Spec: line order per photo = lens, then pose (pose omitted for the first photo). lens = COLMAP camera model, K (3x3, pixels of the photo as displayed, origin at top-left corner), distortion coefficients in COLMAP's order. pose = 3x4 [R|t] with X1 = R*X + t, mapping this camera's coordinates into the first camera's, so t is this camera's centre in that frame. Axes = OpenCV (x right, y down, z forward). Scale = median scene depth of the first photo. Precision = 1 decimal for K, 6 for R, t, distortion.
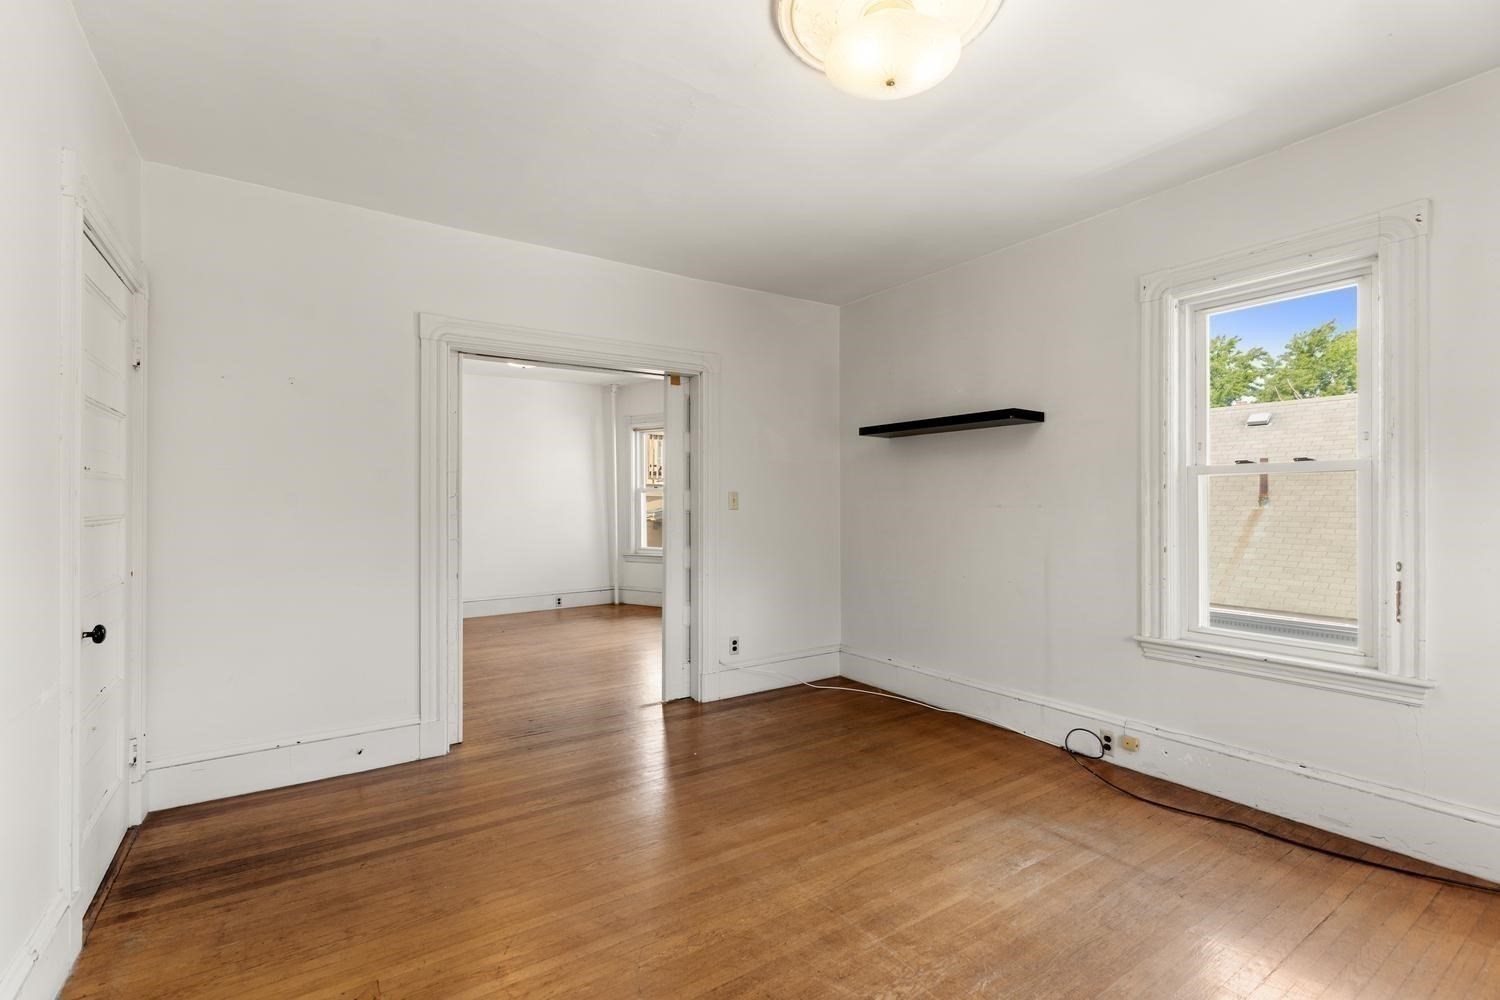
lens RADIAL K [[684.7, 0, 763.6], [0, 684.7, 503.3], [0, 0, 1]] dist [0.007253, -0.000356]
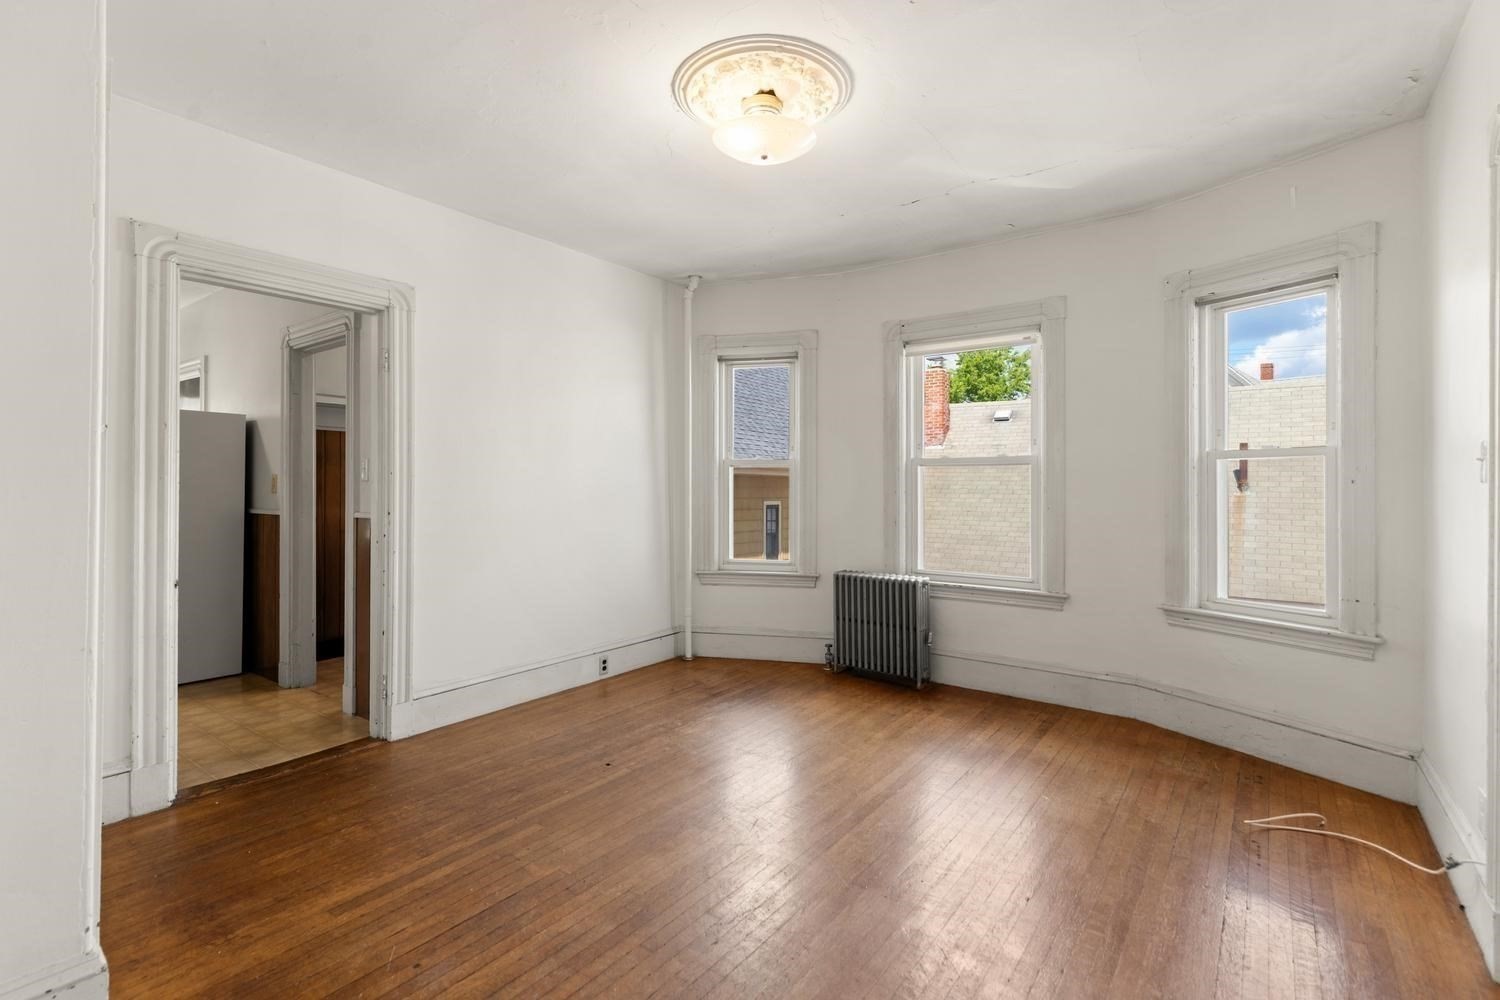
lens RADIAL K [[684.7, 0, 741.8], [0, 684.7, 486.8], [0, 0, 1]] dist [0.007253, -0.000356]
pose [[0.942266, 0.005441, 0.334822, -0.360939], [-0.004640, 0.999984, -0.003193, 0.003707], [-0.334834, 0.001455, 0.942276, 0.435949]]
